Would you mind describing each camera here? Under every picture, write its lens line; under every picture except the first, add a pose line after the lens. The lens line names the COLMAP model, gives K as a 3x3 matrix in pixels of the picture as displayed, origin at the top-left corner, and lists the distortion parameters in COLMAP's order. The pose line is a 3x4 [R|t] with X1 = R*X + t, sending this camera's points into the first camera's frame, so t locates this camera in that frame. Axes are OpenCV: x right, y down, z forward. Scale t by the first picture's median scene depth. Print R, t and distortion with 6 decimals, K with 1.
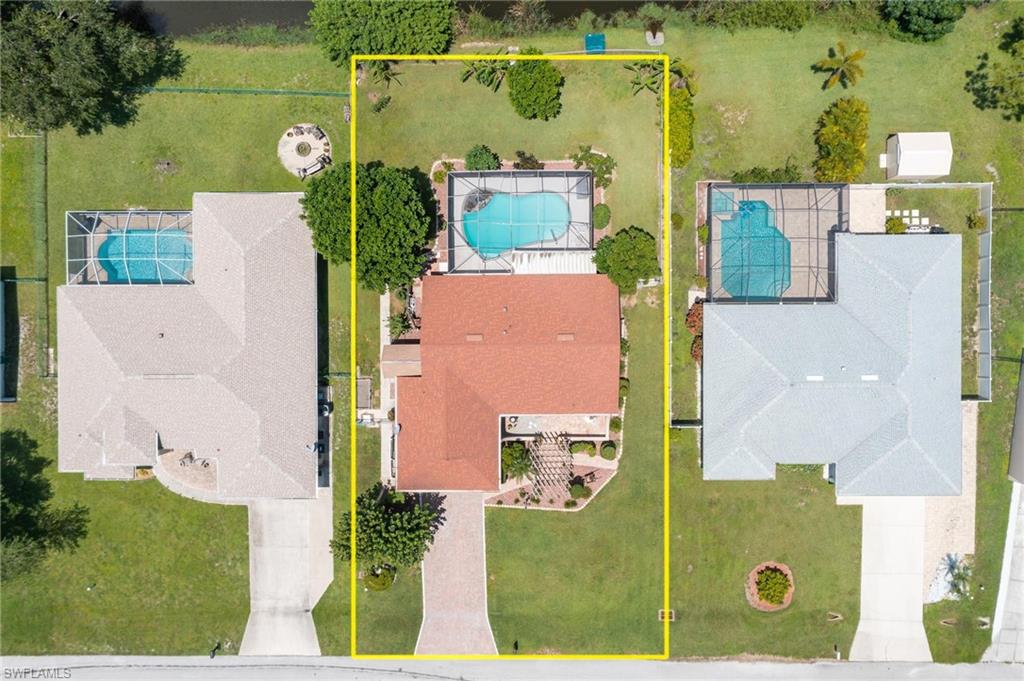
lens RADIAL K [[848.7, 0, 511.5], [0, 848.7, 340.9], [0, 0, 1]] dist [0.008740, 0.010801]
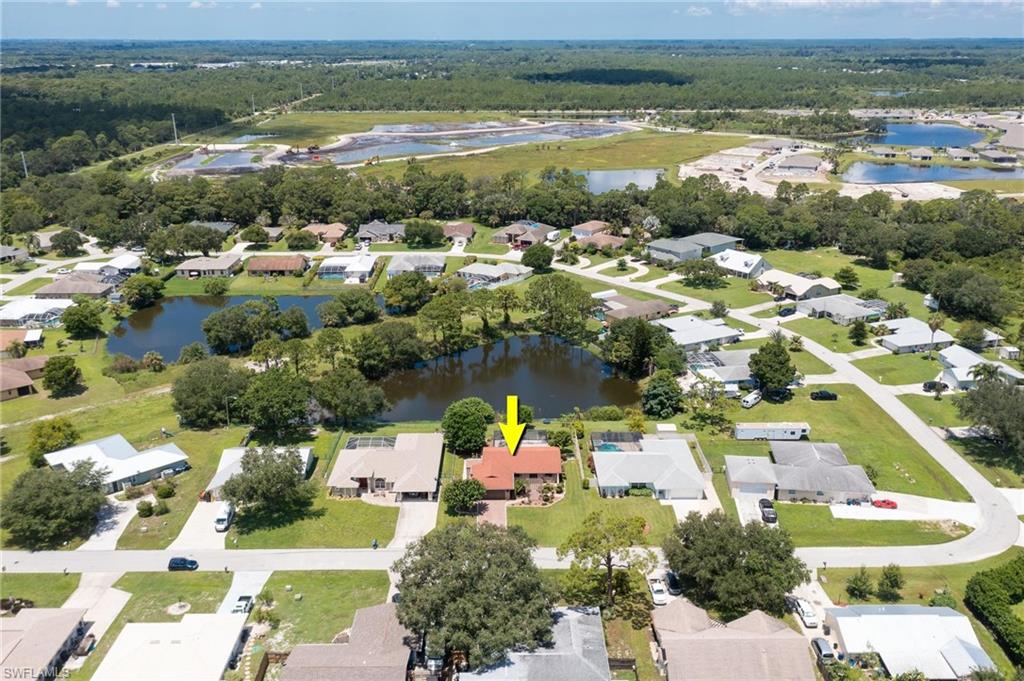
lens RADIAL K [[848.7, 0, 514.4], [0, 848.7, 337.3], [0, 0, 1]] dist [0.008740, 0.010801]
pose [[0.999755, 0.018006, 0.012894, -0.046936], [0.005927, 0.343471, -0.939145, 2.159355], [-0.021339, 0.938991, 0.343280, -0.196469]]
